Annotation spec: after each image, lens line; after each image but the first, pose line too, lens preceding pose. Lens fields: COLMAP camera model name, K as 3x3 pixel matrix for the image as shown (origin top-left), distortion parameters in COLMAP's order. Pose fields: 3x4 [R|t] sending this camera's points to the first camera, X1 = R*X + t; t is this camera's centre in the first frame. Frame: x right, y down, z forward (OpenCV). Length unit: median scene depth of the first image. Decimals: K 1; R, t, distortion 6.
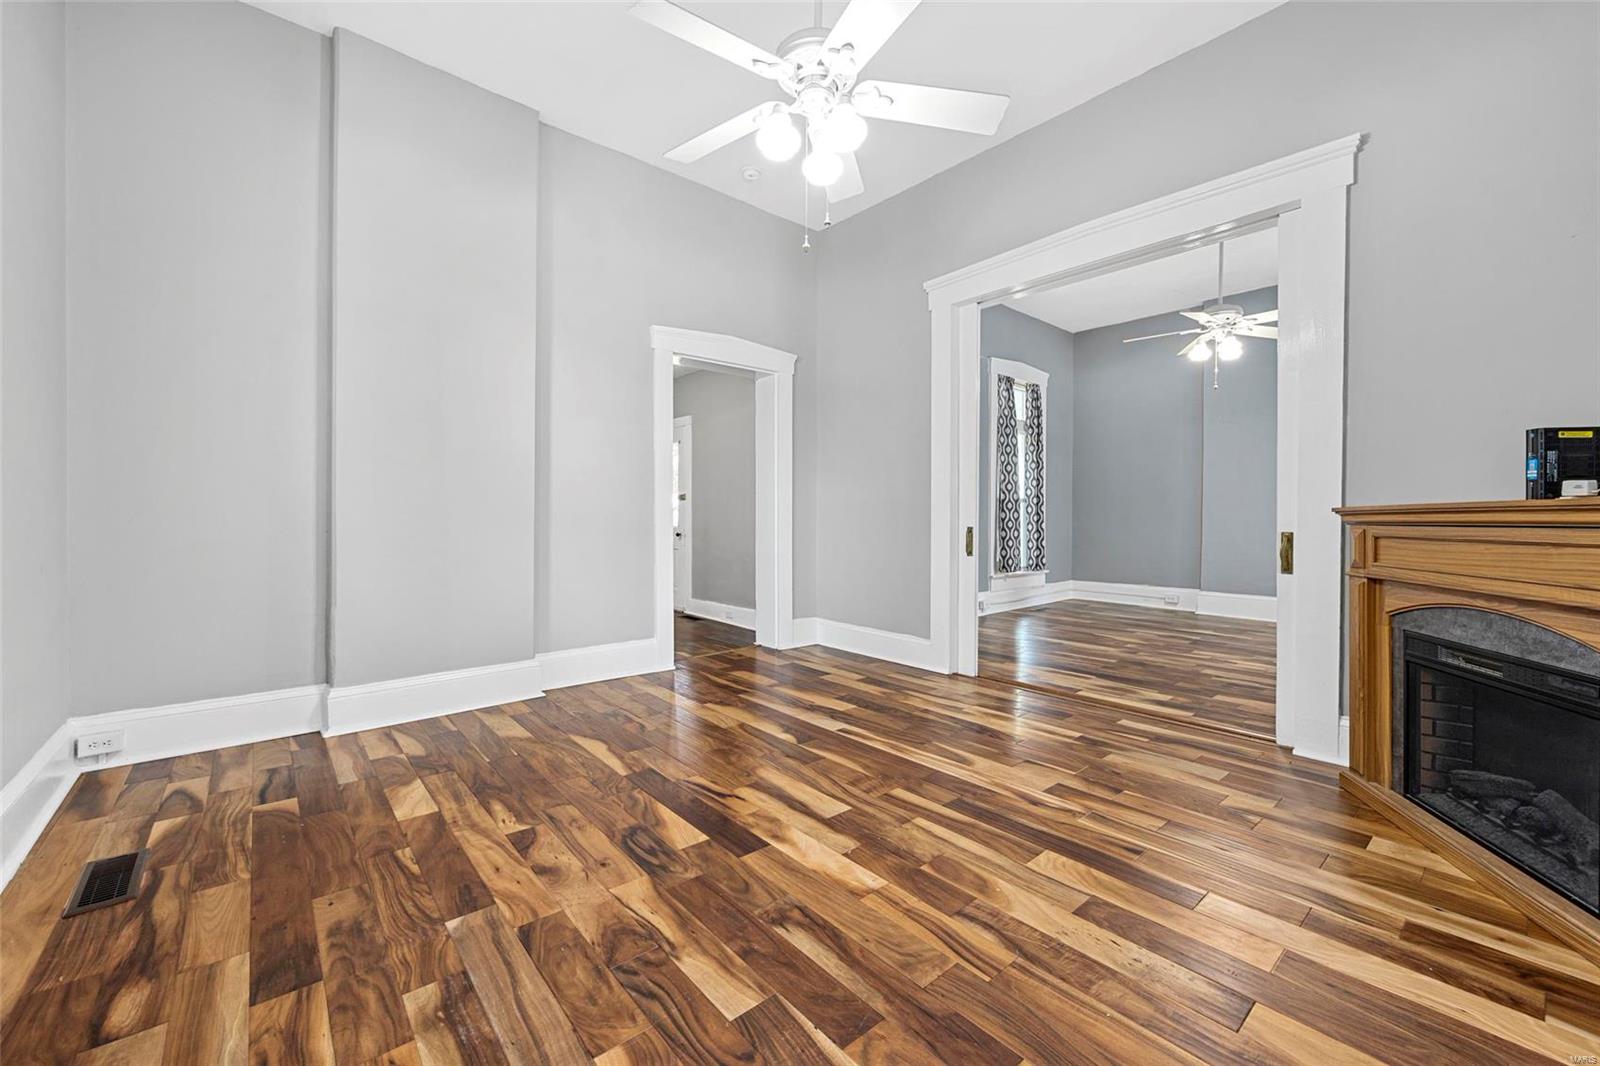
lens RADIAL K [[656.6, 0, 800.2], [0, 656.6, 521.1], [0, 0, 1]] dist [-0.000081, -0.000033]
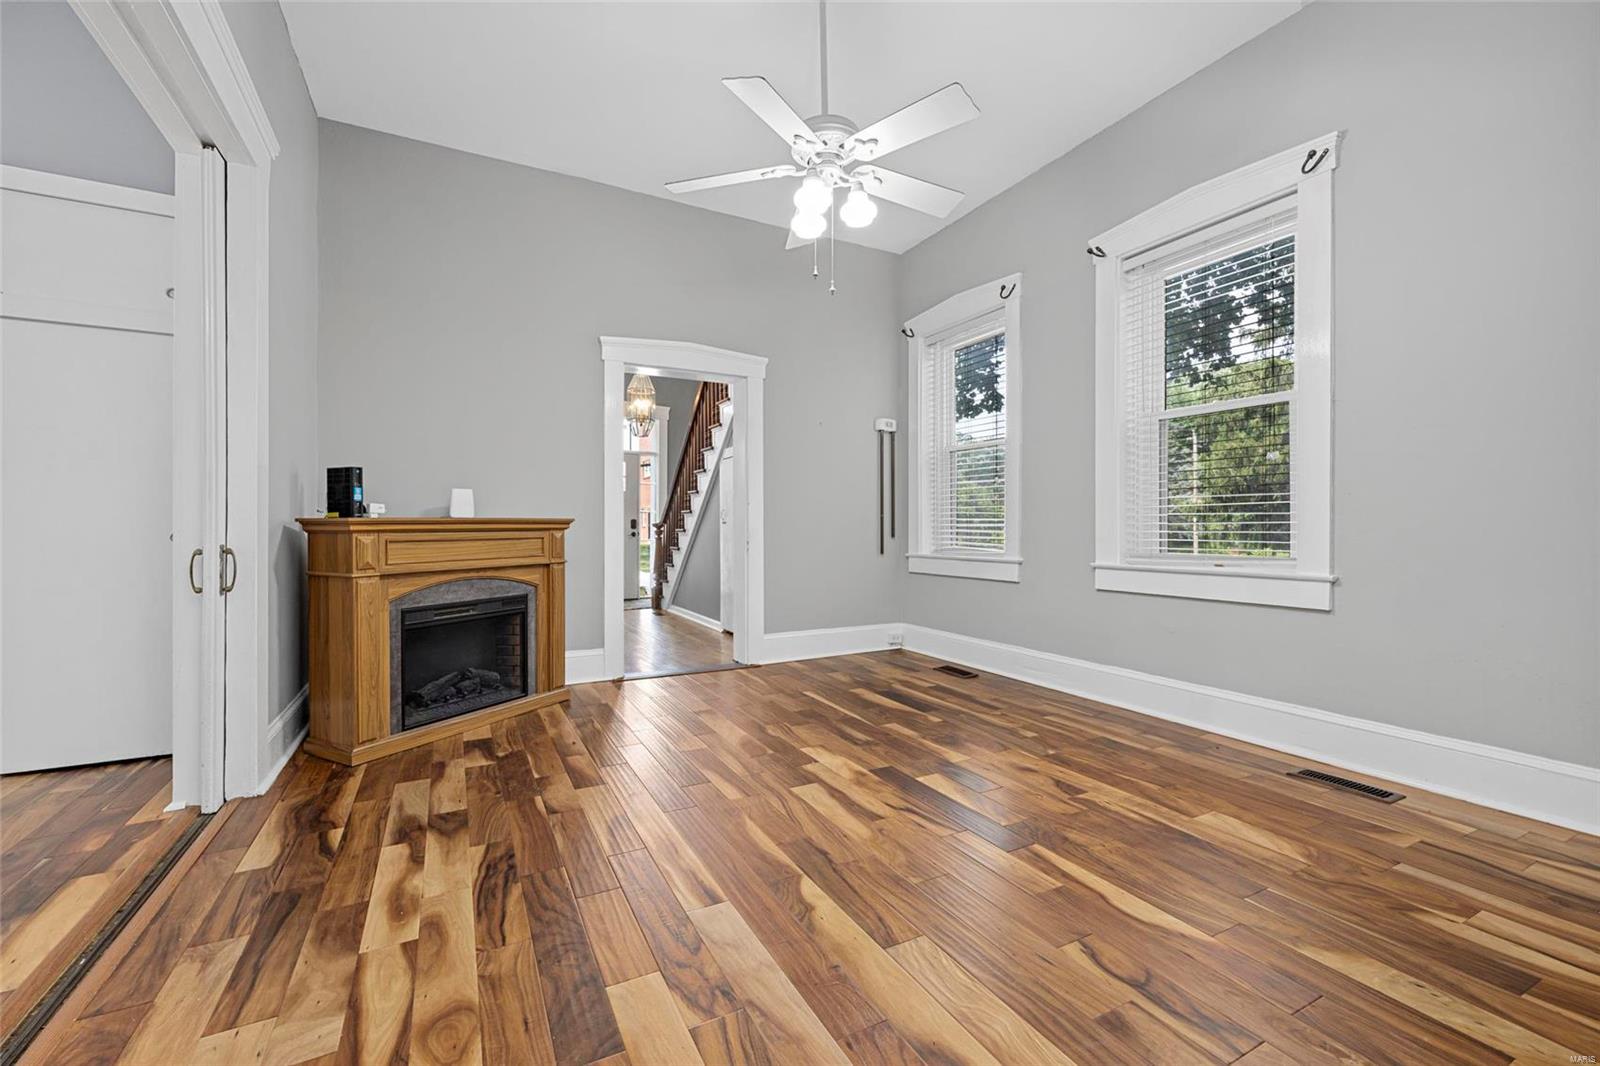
lens RADIAL K [[656.6, 0, 808.5], [0, 656.6, 528.1], [0, 0, 1]] dist [-0.000081, -0.000033]
pose [[-0.977283, 0.000625, 0.211938, -0.201751], [0.002385, 0.999965, 0.008049, -0.011876], [-0.211926, 0.008371, -0.977250, 2.229079]]
